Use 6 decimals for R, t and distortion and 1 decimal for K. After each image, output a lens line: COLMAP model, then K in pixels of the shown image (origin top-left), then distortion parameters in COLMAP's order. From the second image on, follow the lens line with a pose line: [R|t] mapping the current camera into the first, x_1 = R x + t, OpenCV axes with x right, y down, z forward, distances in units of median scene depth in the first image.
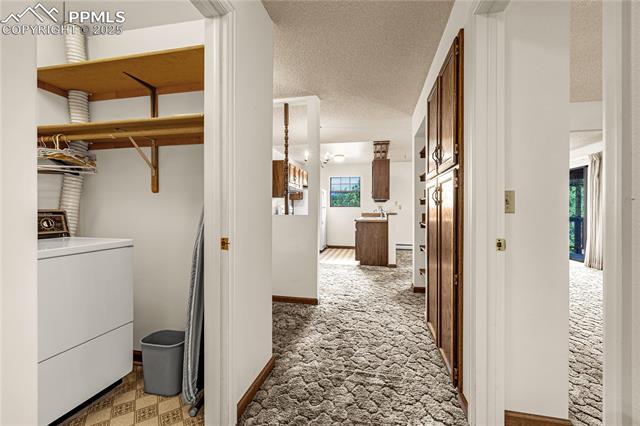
lens RADIAL K [[269.5, 0, 320.5], [0, 269.5, 210.4], [0, 0, 1]] dist [0.002193, 0.000256]
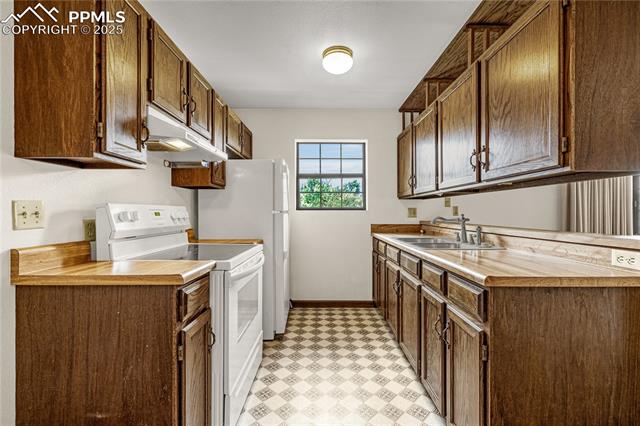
lens RADIAL K [[272.2, 0, 320.8], [0, 272.2, 213.9], [0, 0, 1]] dist [-0.001594, -0.000024]
pose [[0.978384, -0.004276, 0.206754, -0.024866], [0.004083, 0.999991, 0.001360, -0.010828], [-0.206758, -0.000486, 0.978392, 0.841454]]
